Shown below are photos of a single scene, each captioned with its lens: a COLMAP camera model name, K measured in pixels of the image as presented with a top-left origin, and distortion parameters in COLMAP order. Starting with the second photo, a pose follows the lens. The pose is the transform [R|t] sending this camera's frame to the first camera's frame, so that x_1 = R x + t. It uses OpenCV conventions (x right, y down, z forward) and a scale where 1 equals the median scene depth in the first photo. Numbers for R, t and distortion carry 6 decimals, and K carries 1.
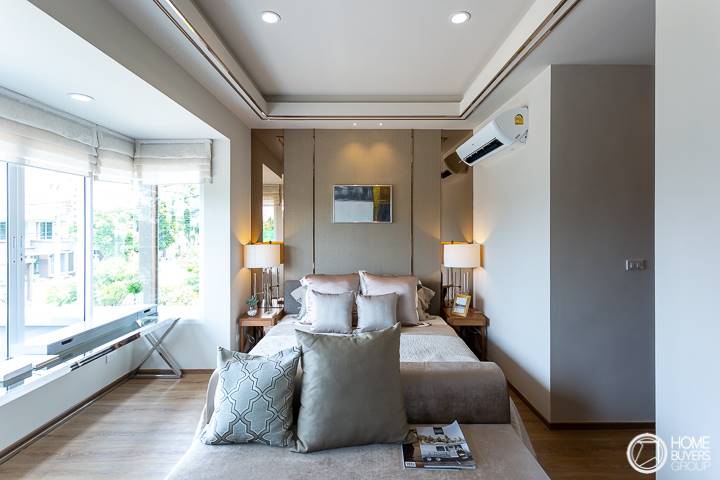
lens RADIAL K [[348.4, 0, 361.3], [0, 348.4, 229.5], [0, 0, 1]] dist [0.015653, 0.000071]
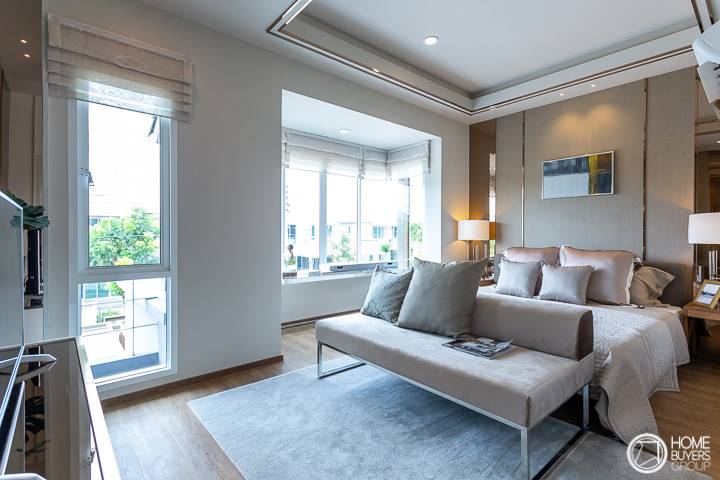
lens RADIAL K [[348.4, 0, 363.5], [0, 348.4, 236.1], [0, 0, 1]] dist [0.015653, 0.000071]
pose [[0.658417, 0.003962, -0.752643, 0.373295], [-0.003483, 0.999991, 0.002217, 0.095758], [0.752645, 0.001161, 0.658425, -0.056744]]
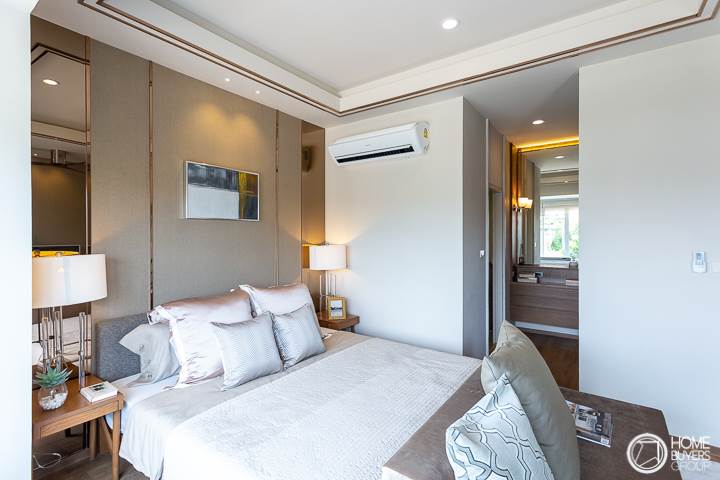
lens RADIAL K [[348.4, 0, 361.4], [0, 348.4, 237.9], [0, 0, 1]] dist [0.015653, 0.000071]
pose [[0.590095, -0.004827, 0.807320, -0.458172], [0.002090, 0.999988, 0.004451, 0.017855], [-0.807331, -0.000939, 0.590097, 0.380227]]
